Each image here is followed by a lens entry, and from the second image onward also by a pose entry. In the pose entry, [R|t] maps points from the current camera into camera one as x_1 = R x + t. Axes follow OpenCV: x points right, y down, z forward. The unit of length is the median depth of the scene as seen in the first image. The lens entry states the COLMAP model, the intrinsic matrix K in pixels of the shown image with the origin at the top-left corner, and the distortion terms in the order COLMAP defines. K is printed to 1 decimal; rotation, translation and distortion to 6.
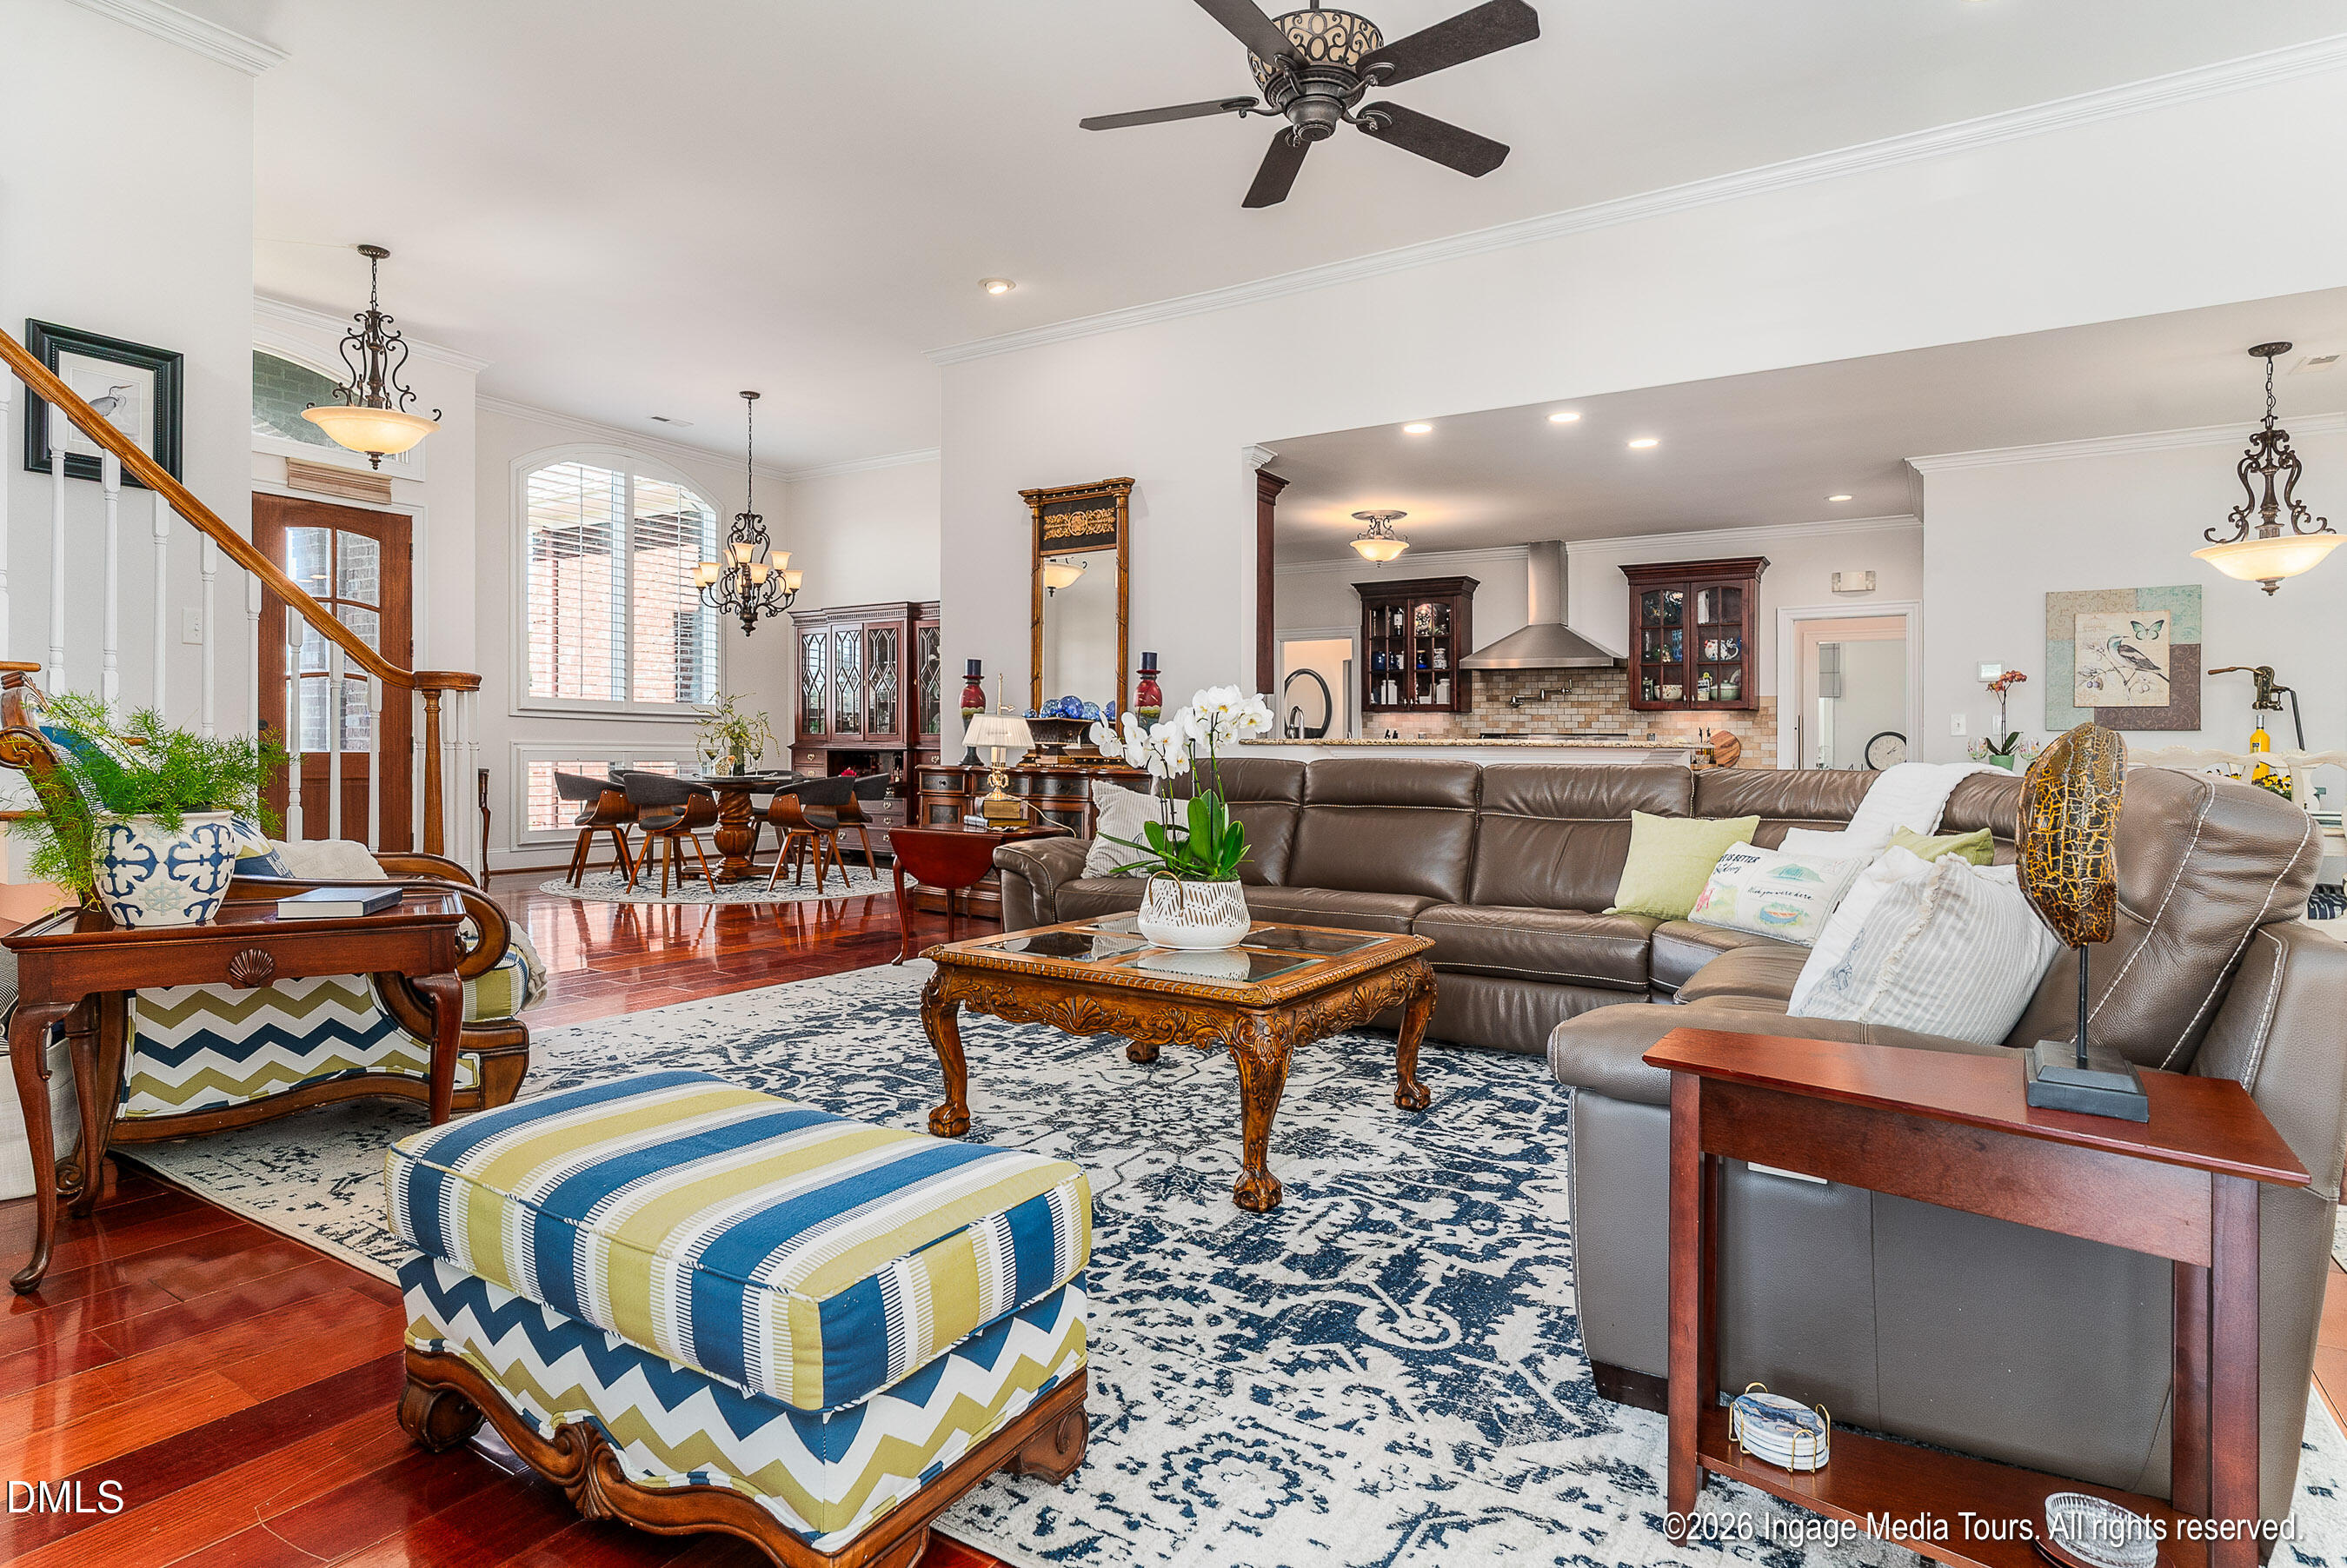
lens RADIAL K [[1234.5, 0, 1160.2], [0, 1234.5, 759.8], [0, 0, 1]] dist [-0.001182, 0.002002]
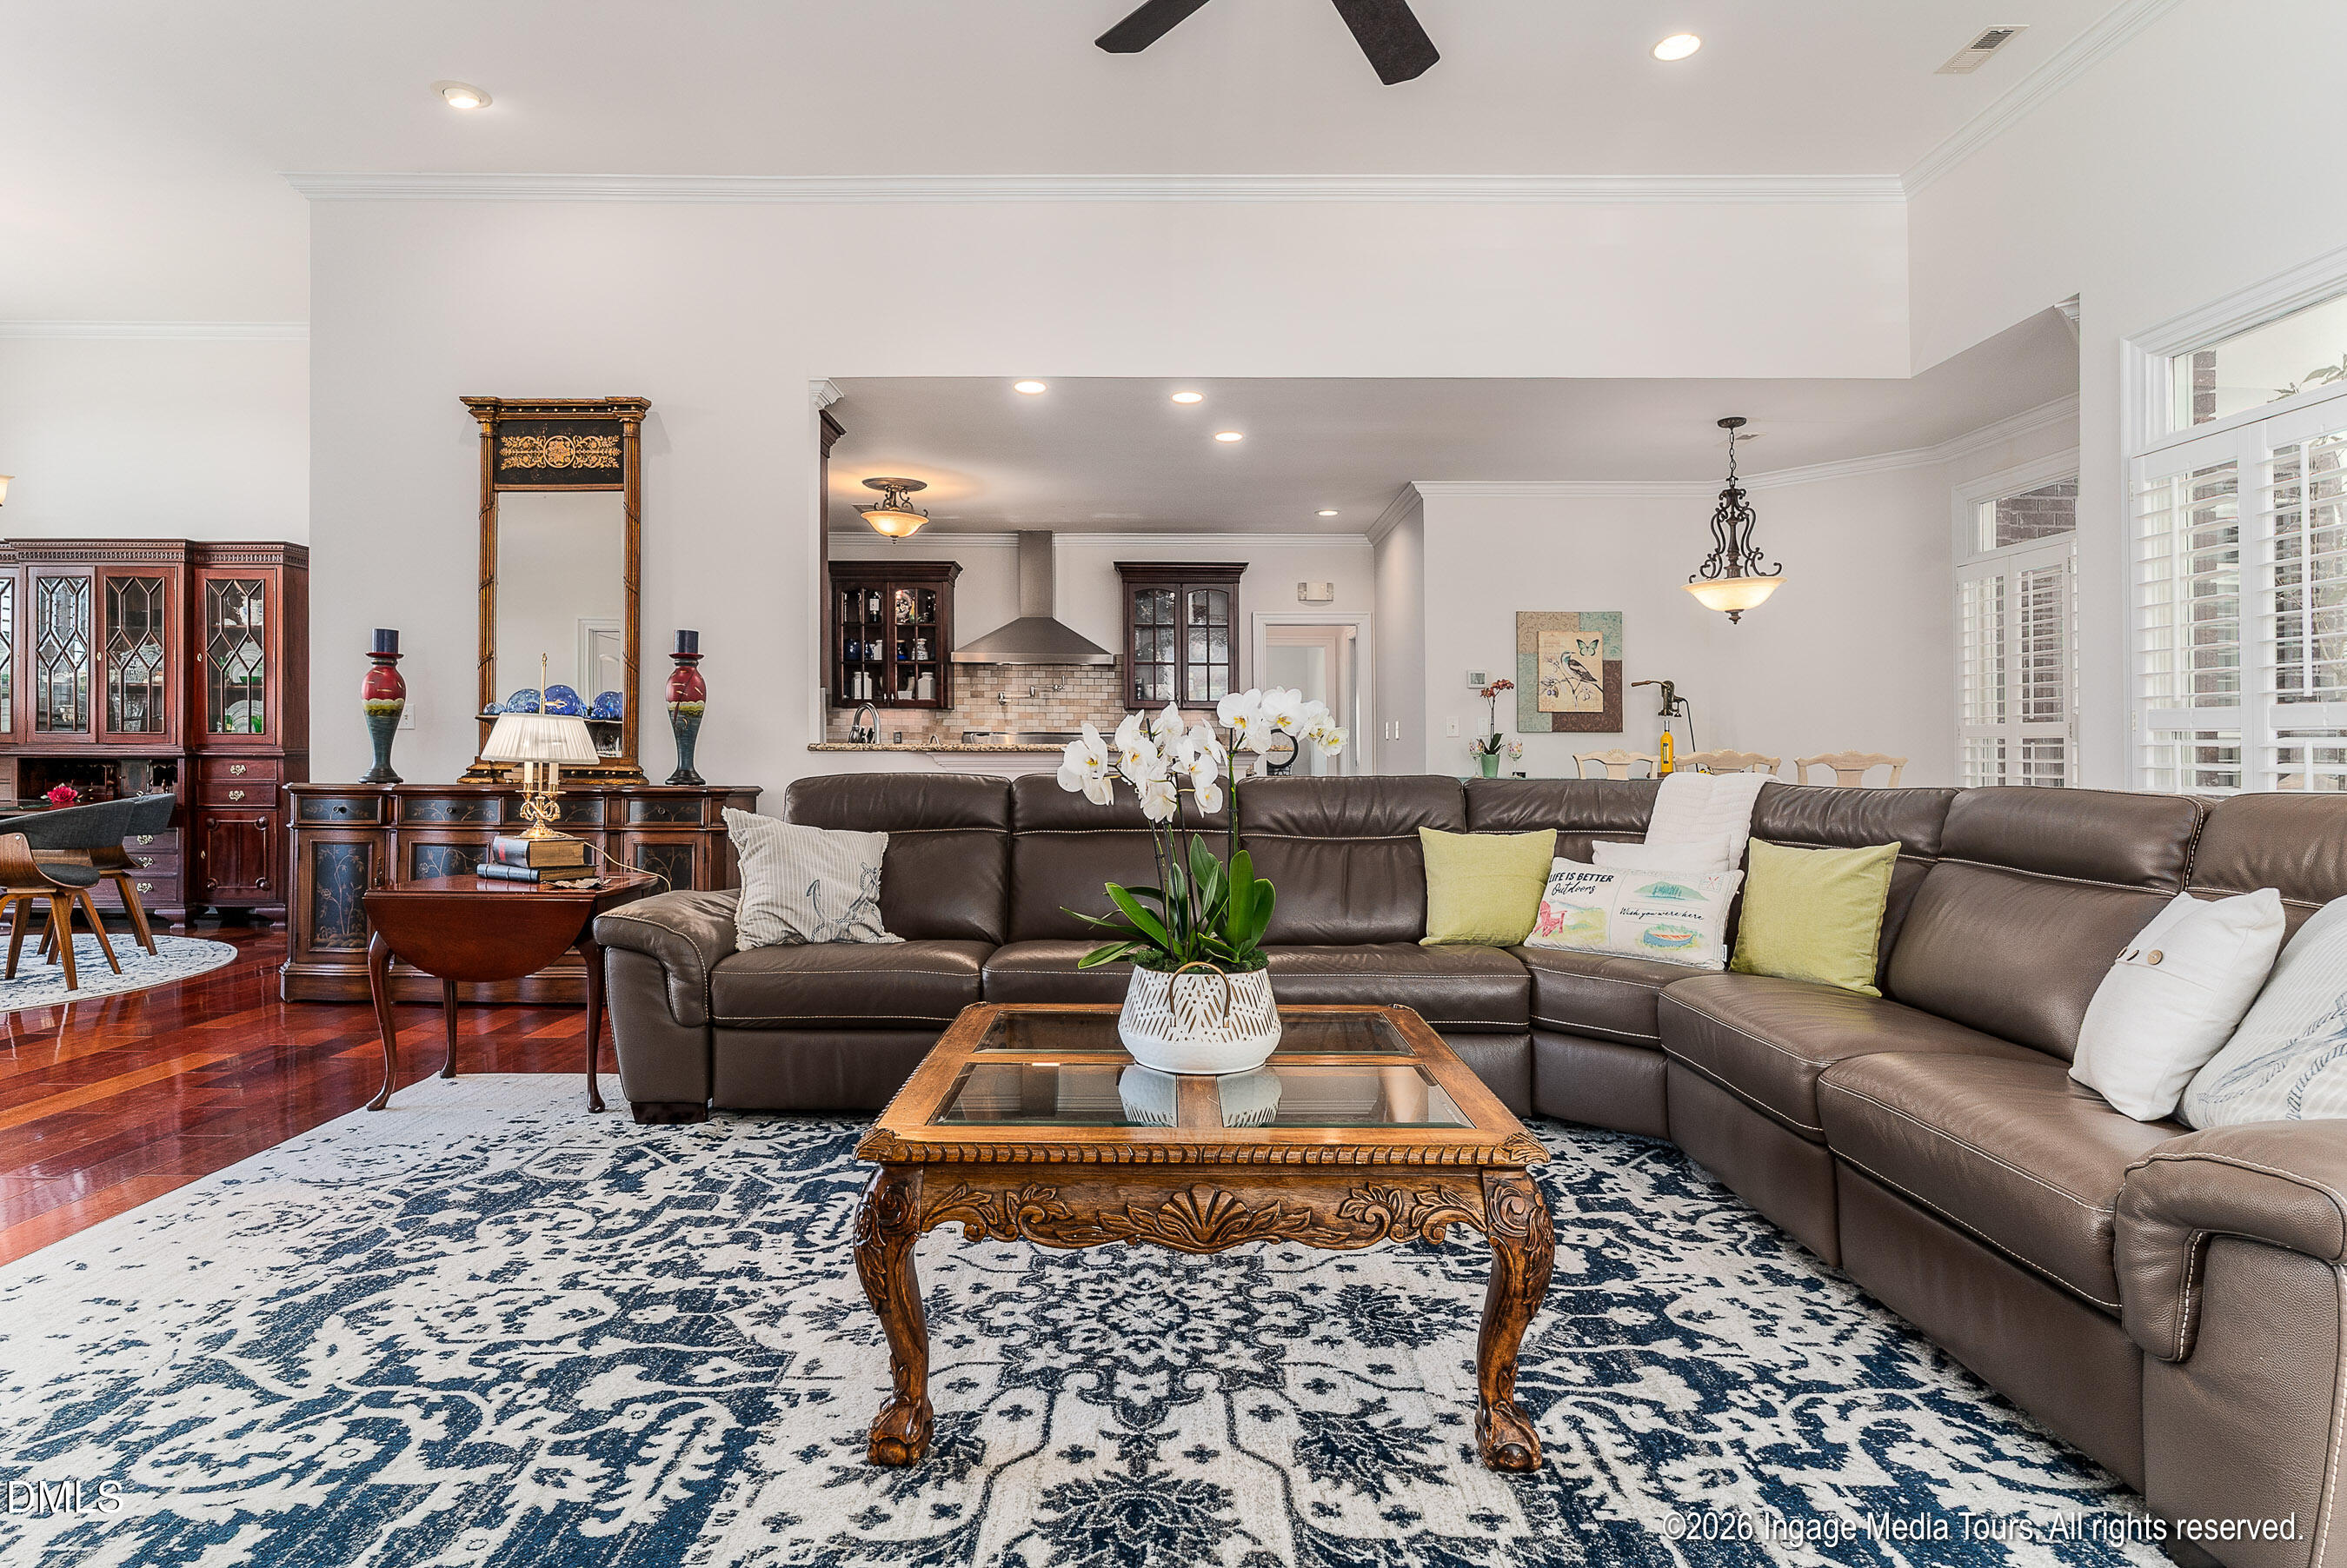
lens RADIAL K [[1243.5, 0, 1164.3], [0, 1243.5, 732.5], [0, 0, 1]] dist [-0.003311, 0.000616]
pose [[0.846037, -0.001383, 0.533122, -0.180889], [0.009376, 0.999881, -0.012285, -0.012906], [-0.533042, 0.015392, 0.845949, 0.210120]]
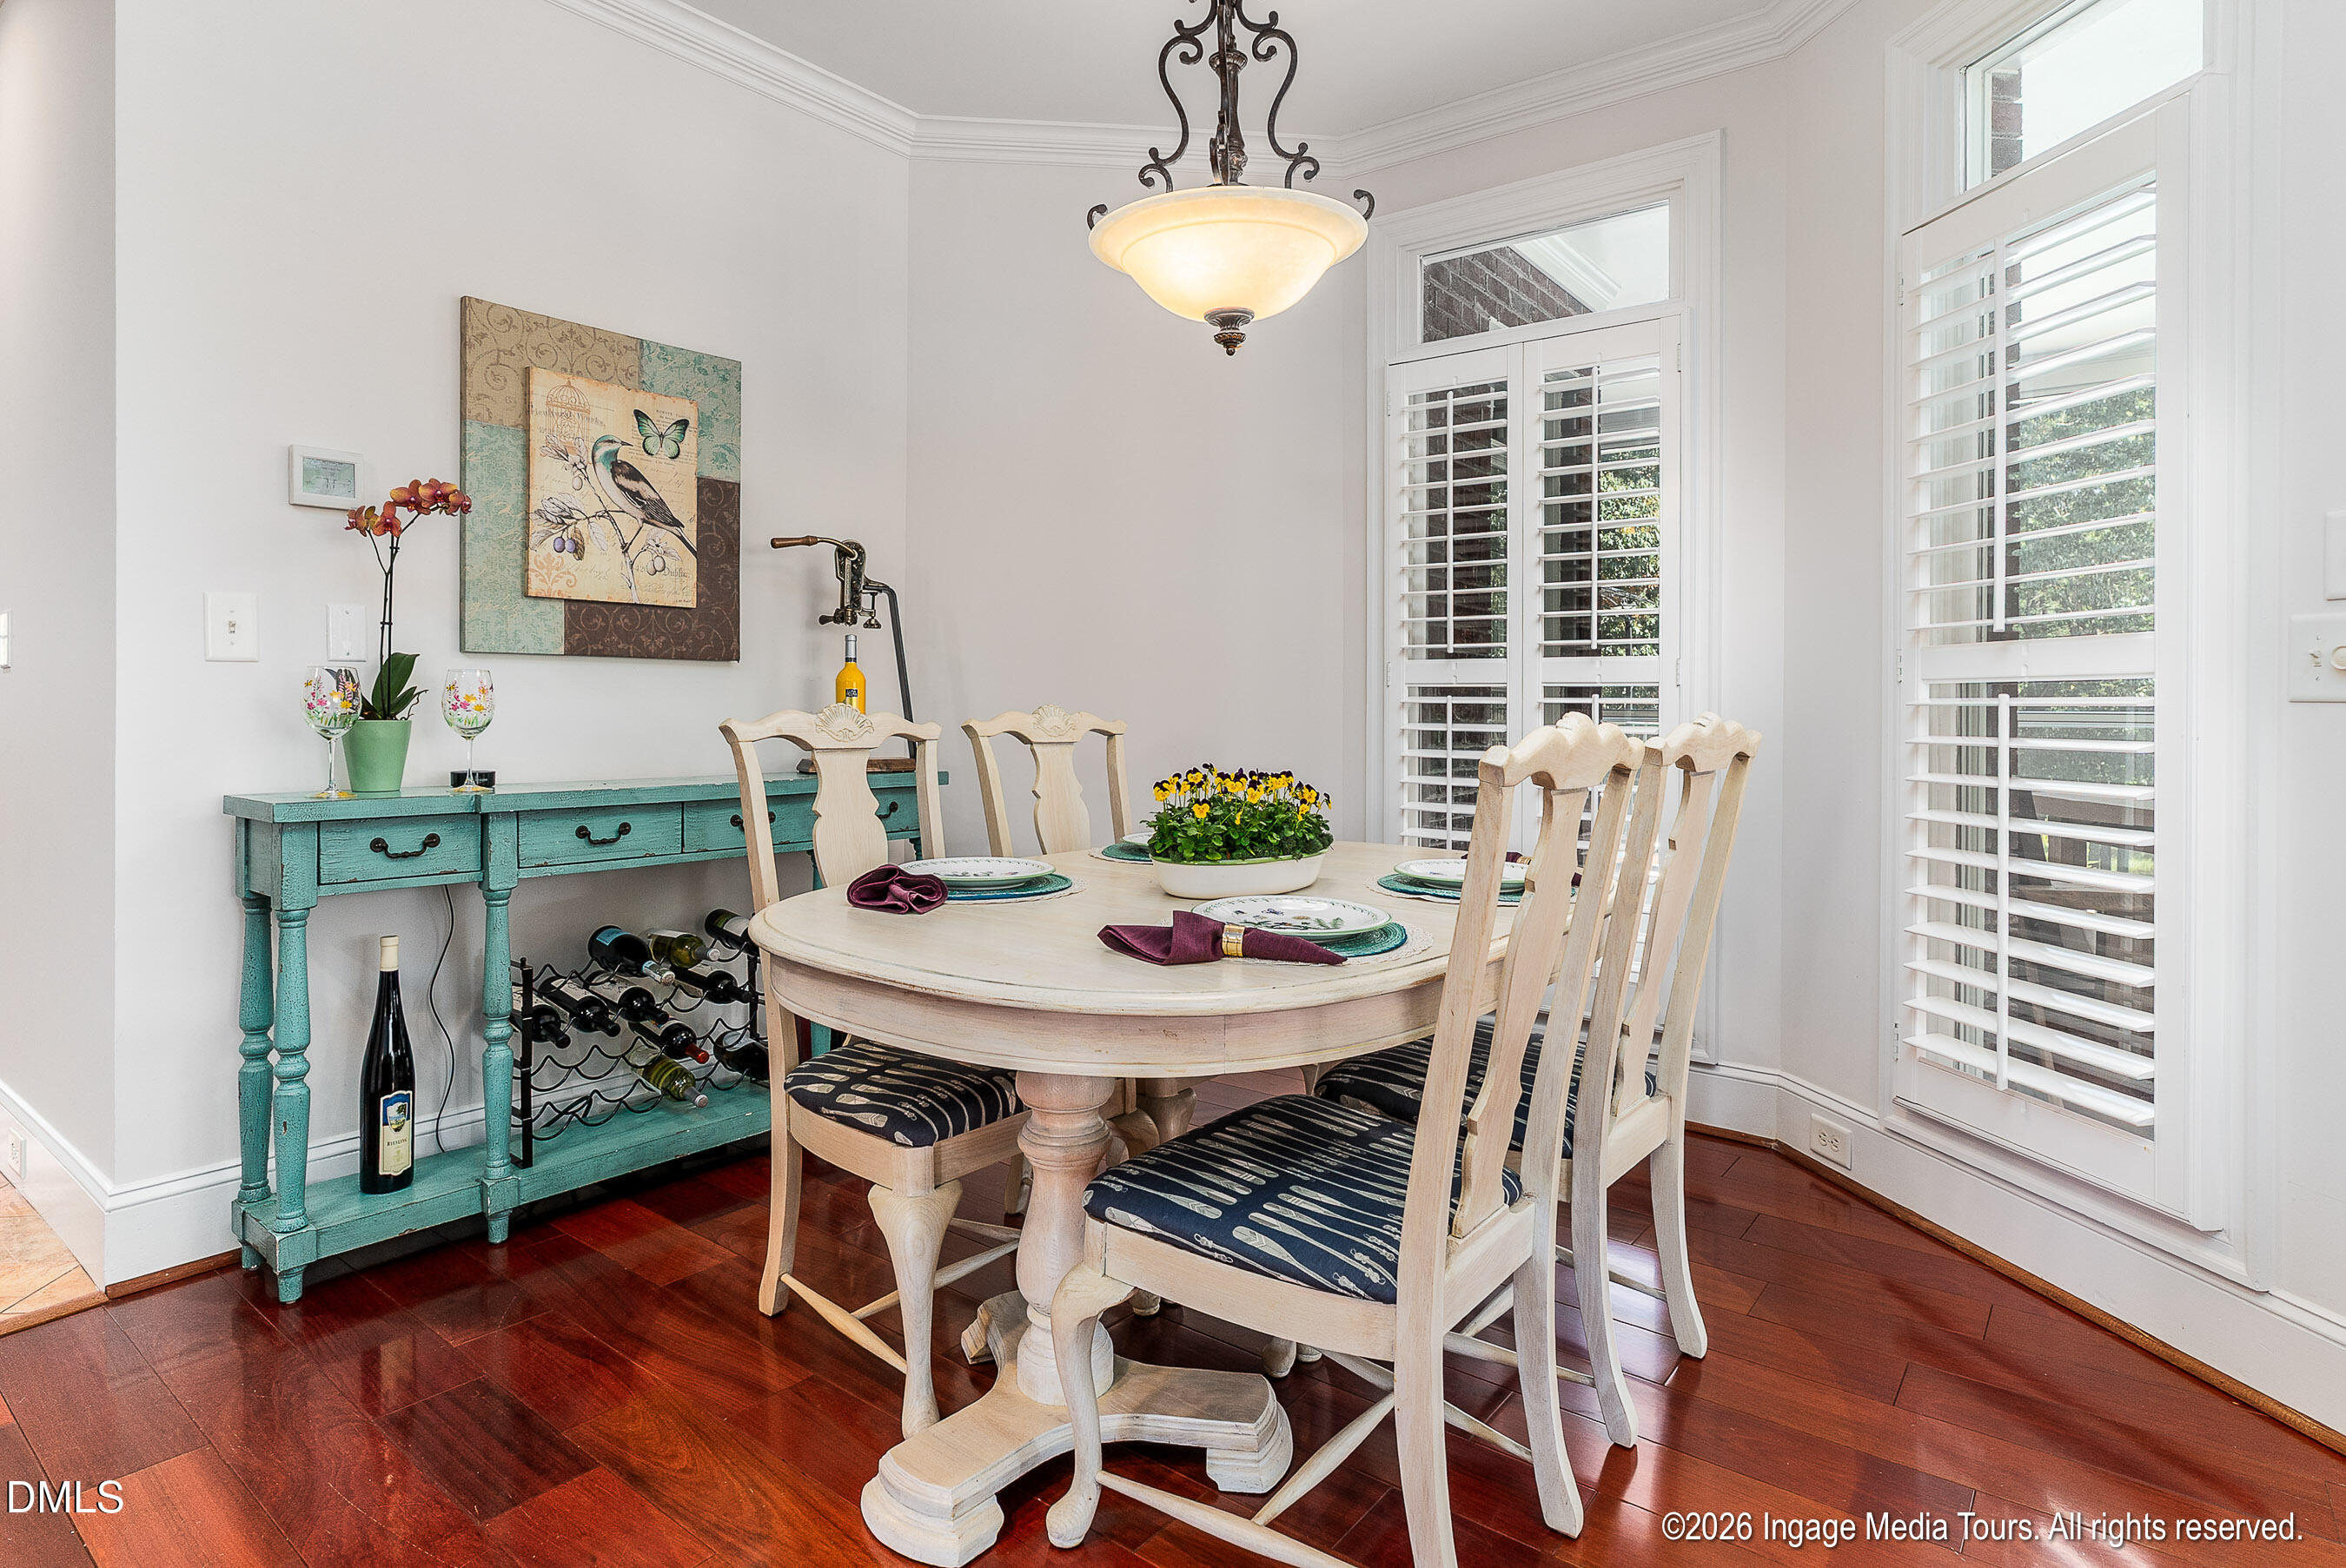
lens RADIAL K [[1259.3, 0, 1176.8], [0, 1259.3, 697.4], [0, 0, 1]] dist [-0.000185, 0.000164]
pose [[0.103410, -0.003903, 0.994631, 0.362142], [0.000952, 0.999992, 0.003825, -0.011195], [-0.994638, 0.000551, 0.103413, 0.768940]]
